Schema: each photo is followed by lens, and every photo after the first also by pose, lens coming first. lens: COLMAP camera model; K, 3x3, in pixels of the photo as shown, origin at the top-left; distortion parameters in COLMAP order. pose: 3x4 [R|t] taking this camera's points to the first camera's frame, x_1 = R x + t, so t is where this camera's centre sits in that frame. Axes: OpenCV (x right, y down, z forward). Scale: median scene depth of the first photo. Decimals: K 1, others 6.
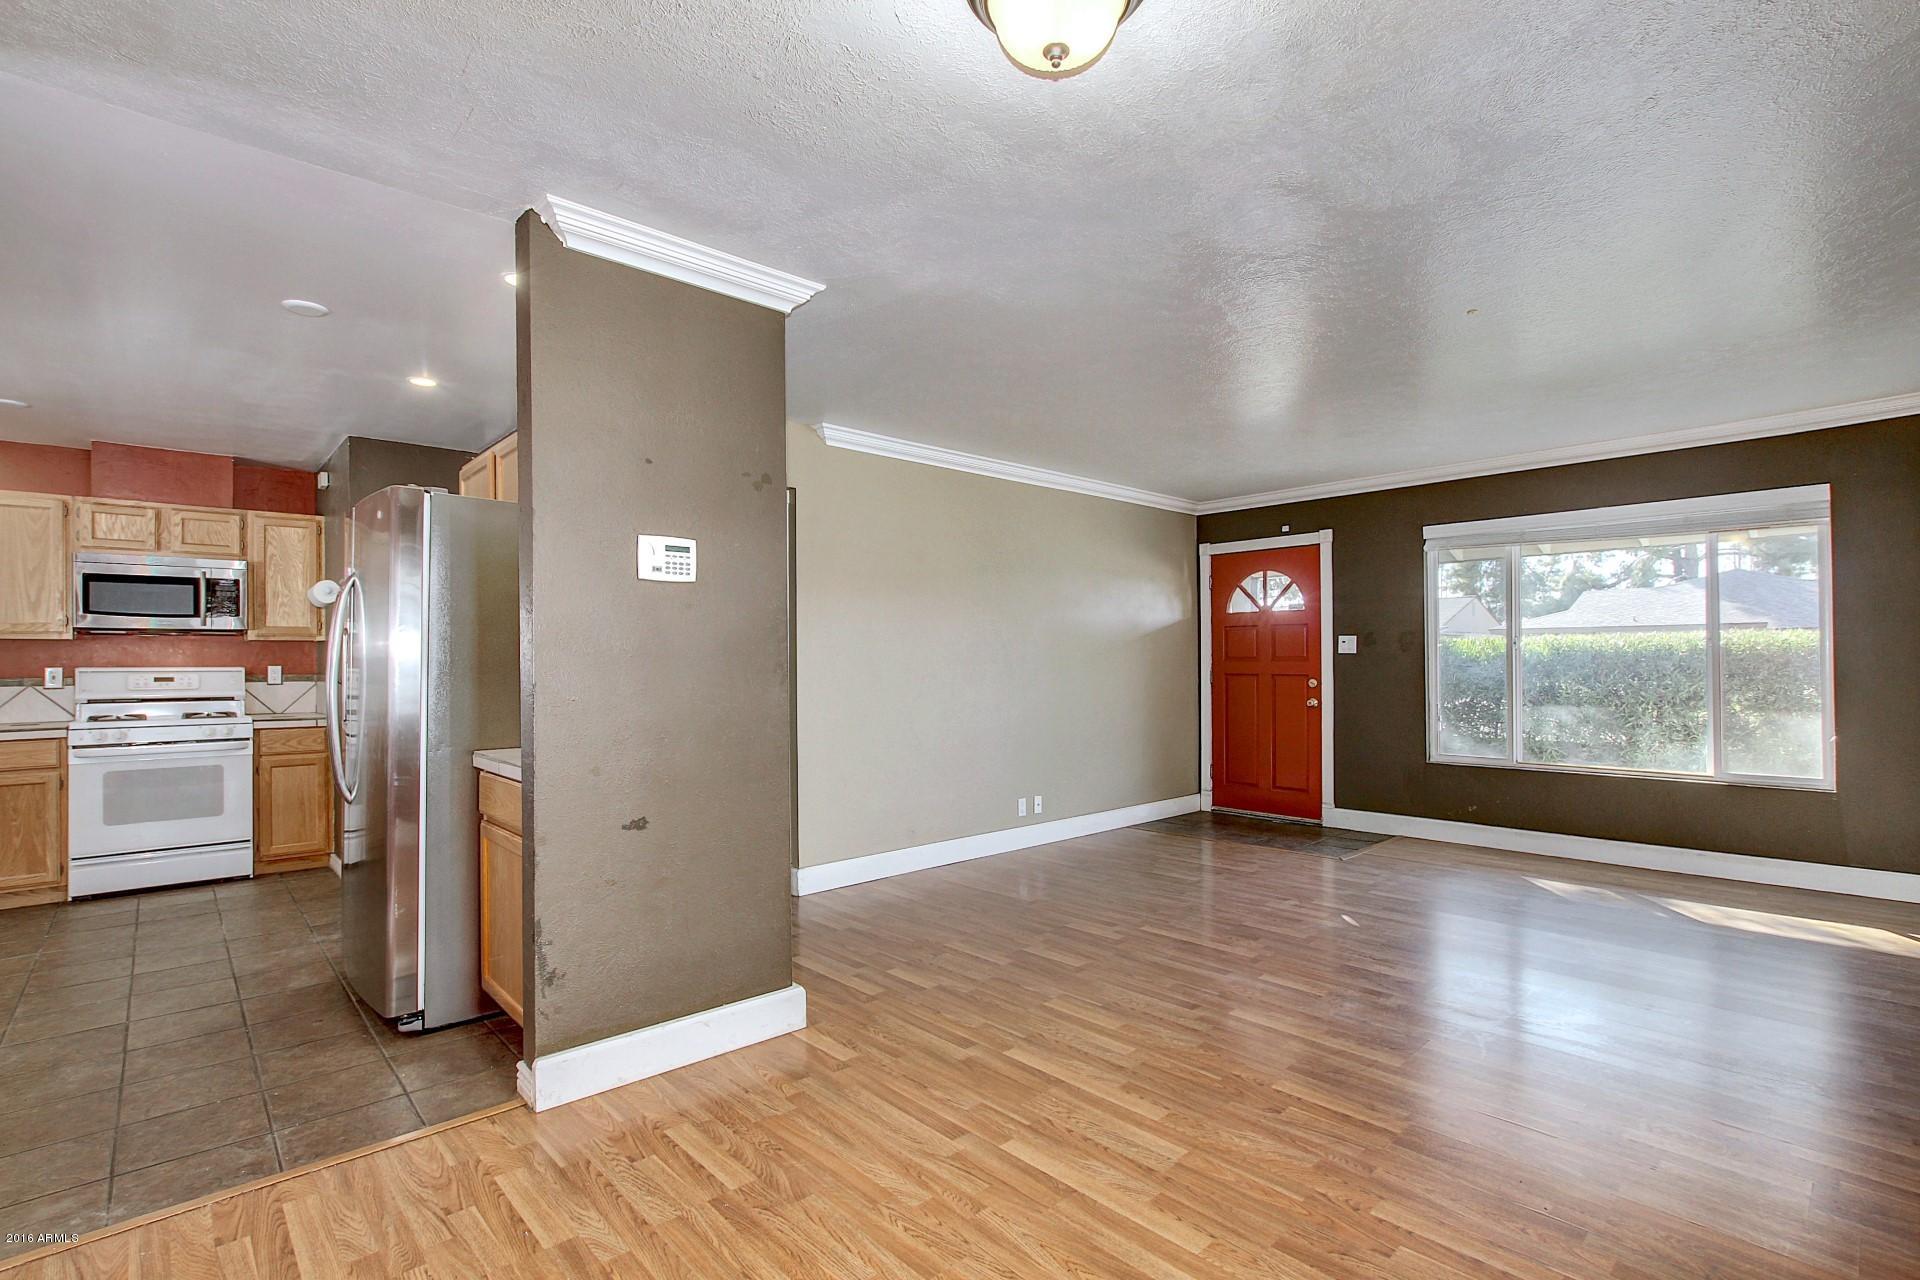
lens RADIAL K [[900.9, 0, 956.3], [0, 900.9, 651.4], [0, 0, 1]] dist [-0.017501, -0.000537]
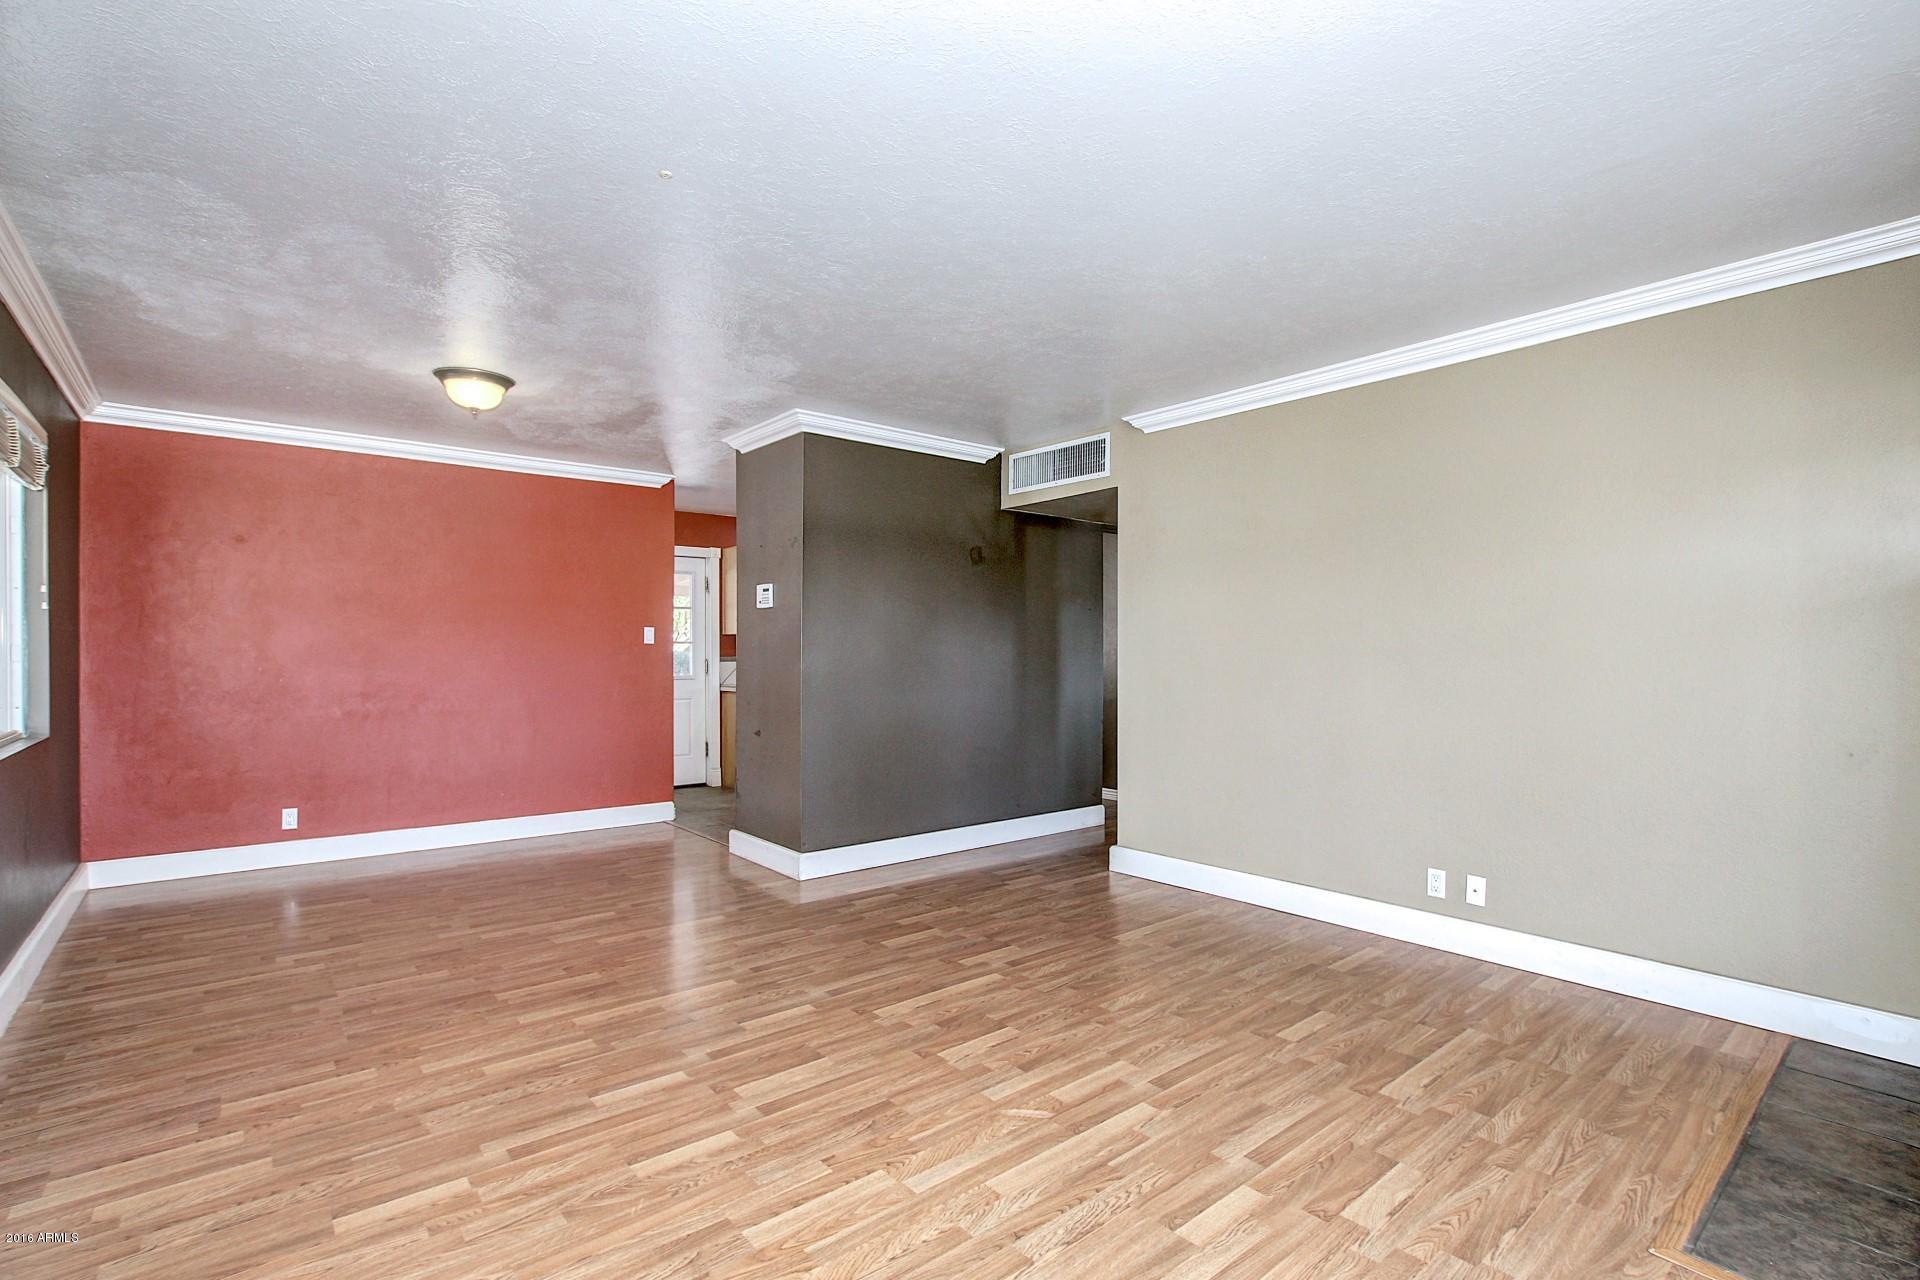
lens RADIAL K [[900.9, 0, 955.2], [0, 900.9, 650.7], [0, 0, 1]] dist [-0.017501, -0.000537]
pose [[-0.066584, 0.003180, -0.997776, 1.147891], [0.012455, 0.999920, 0.002356, 0.008644], [0.997703, -0.012271, -0.066618, 1.136003]]
